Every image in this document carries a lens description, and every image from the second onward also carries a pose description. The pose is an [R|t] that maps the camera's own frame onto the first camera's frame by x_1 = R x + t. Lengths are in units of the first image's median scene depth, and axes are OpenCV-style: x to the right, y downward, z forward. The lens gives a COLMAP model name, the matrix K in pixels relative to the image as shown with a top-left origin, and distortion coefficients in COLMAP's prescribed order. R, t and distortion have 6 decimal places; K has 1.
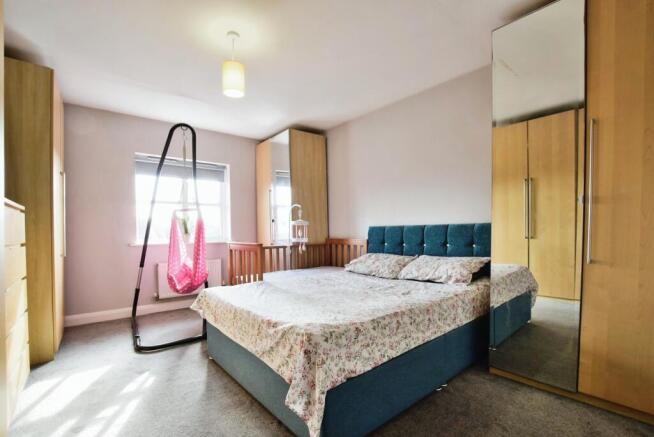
lens RADIAL K [[300.5, 0, 327.9], [0, 300.5, 238.6], [0, 0, 1]] dist [-0.045563, 0.000401]
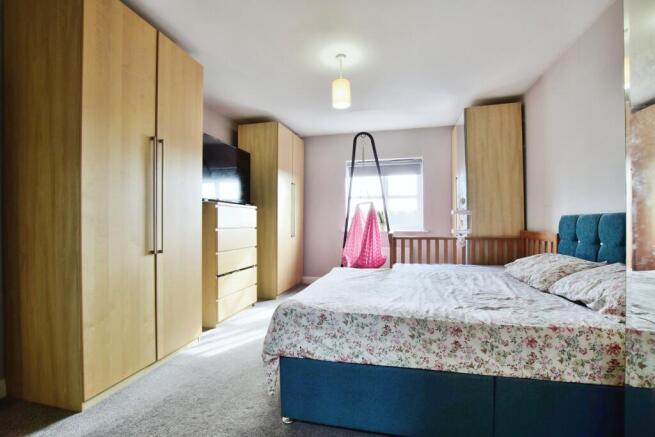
lens RADIAL K [[291.9, 0, 327.5], [0, 291.9, 229.9], [0, 0, 1]] dist [-0.026435, 0.001062]
pose [[0.597401, 0.028789, -0.801426, 0.511599], [-0.024844, 0.999540, 0.017386, -0.007810], [0.801558, 0.009524, 0.597841, 0.229861]]
